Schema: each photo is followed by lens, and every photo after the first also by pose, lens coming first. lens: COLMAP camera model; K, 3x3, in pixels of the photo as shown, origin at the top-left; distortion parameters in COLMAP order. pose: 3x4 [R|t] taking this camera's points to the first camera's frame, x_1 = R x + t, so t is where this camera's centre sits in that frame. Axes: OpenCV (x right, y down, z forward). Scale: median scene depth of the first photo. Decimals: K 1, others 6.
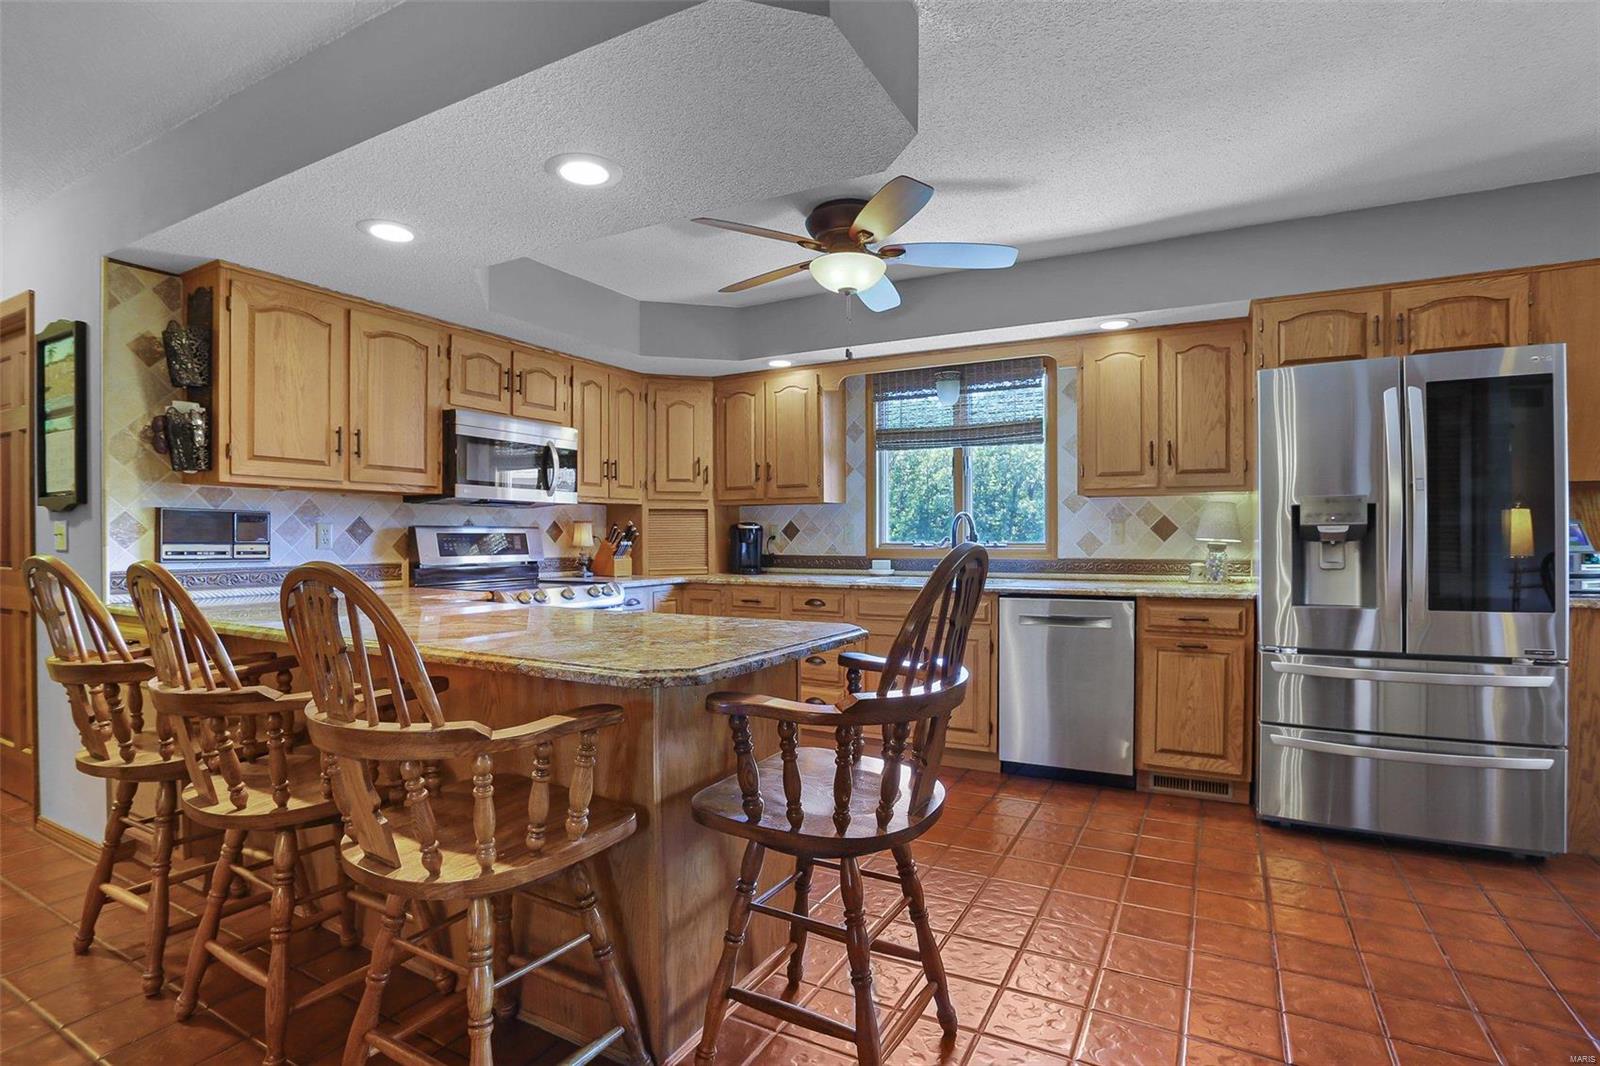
lens RADIAL K [[783.1, 0, 800.0], [0, 783.1, 533.0], [0, 0, 1]] dist [-0.086929, 0.032719]
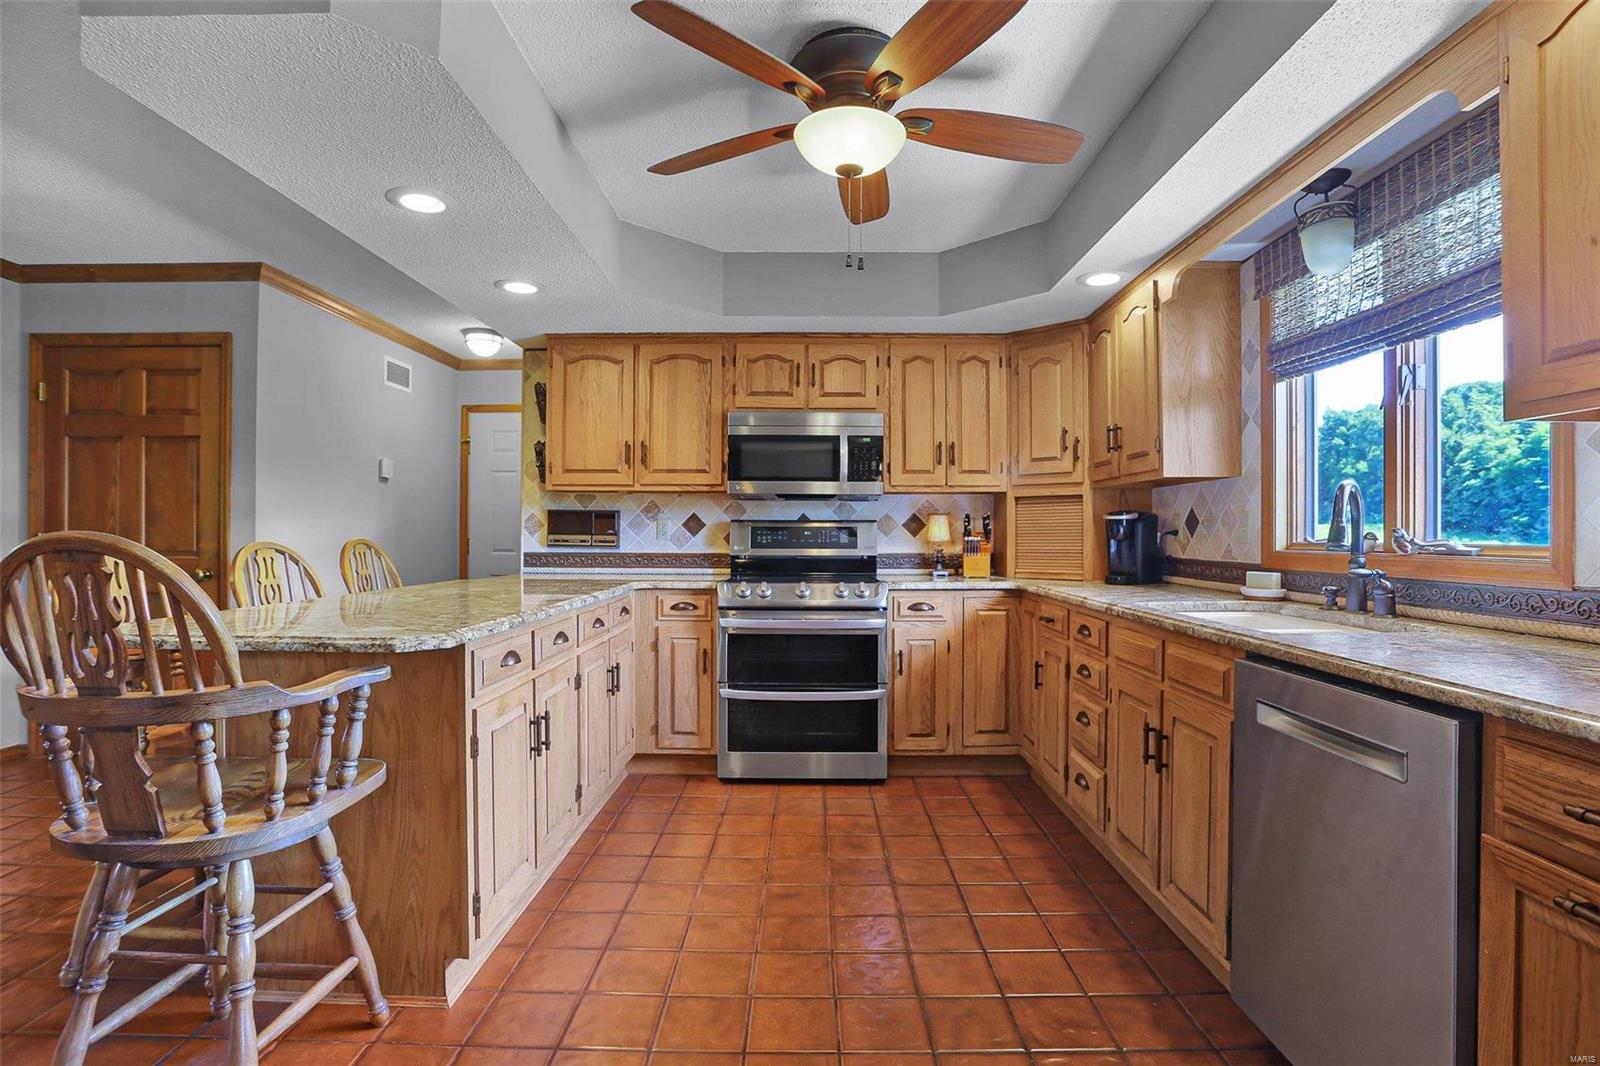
lens RADIAL K [[783.1, 0, 800.0], [0, 783.1, 533.0], [0, 0, 1]] dist [-0.086929, 0.032719]
pose [[0.474485, 0.004802, -0.880250, 0.544251], [0.001417, 0.999980, 0.006219, 0.002312], [0.880262, -0.004198, 0.474469, 0.542776]]
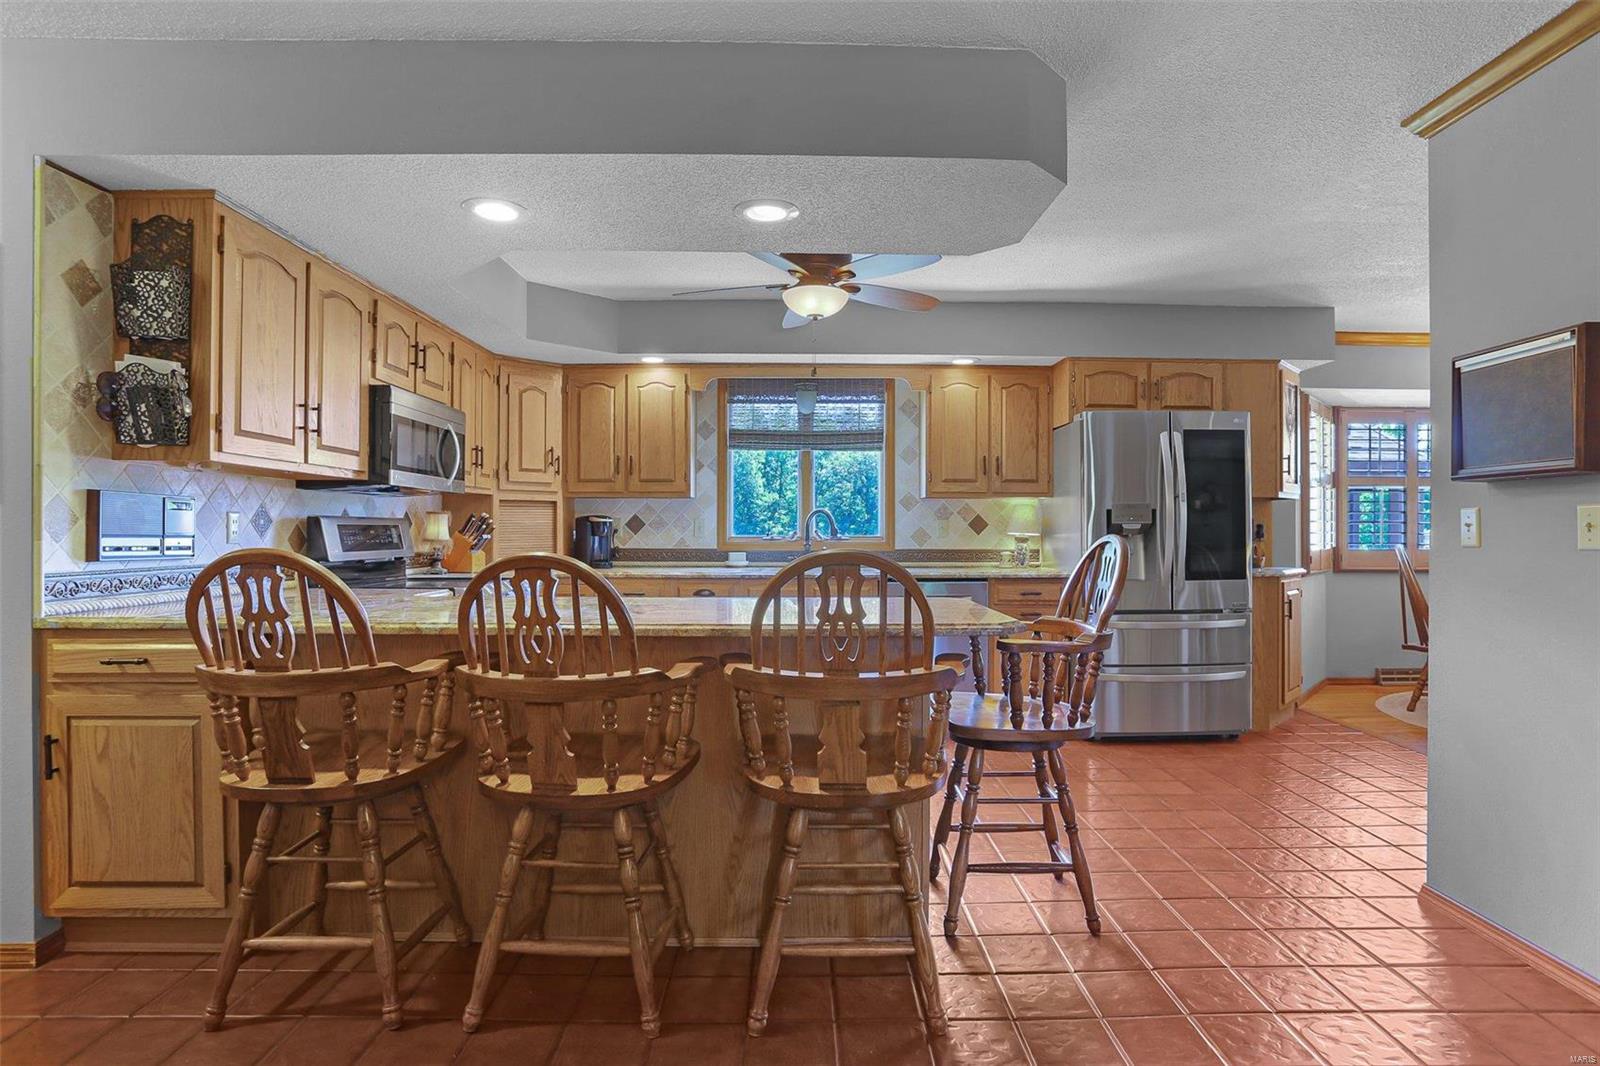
lens RADIAL K [[844.5, 0, 807.1], [0, 844.5, 524.1], [0, 0, 1]] dist [-0.090857, 0.036192]
pose [[0.872322, 0.007188, 0.488879, -0.469981], [-0.005970, 0.999974, -0.004049, 0.000292], [-0.488896, 0.000613, 0.872342, -0.065837]]
